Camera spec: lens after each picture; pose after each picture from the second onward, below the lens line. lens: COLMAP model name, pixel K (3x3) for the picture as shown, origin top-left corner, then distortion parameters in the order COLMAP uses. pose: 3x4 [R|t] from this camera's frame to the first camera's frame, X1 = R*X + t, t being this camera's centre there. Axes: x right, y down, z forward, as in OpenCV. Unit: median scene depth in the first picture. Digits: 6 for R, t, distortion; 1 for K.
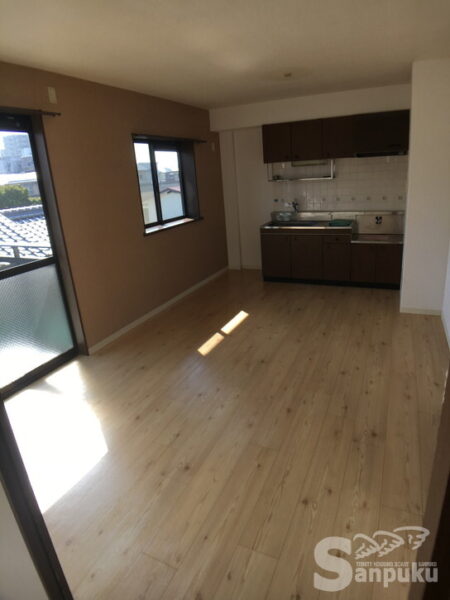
lens RADIAL K [[360.8, 0, 225.2], [0, 360.8, 289.0], [0, 0, 1]] dist [-0.072534, 0.000344]
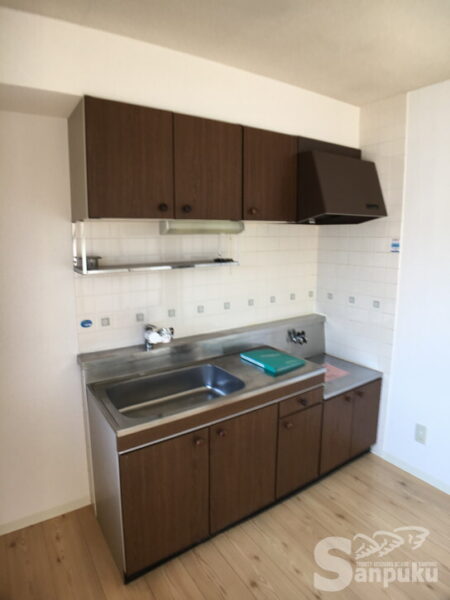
lens RADIAL K [[360.8, 0, 225.2], [0, 360.8, 289.0], [0, 0, 1]] dist [-0.072534, 0.000344]
pose [[0.516209, -0.061564, 0.854247, -0.098832], [0.231420, 0.970339, -0.069913, -0.251636], [-0.824604, 0.233780, 0.515145, 0.783076]]
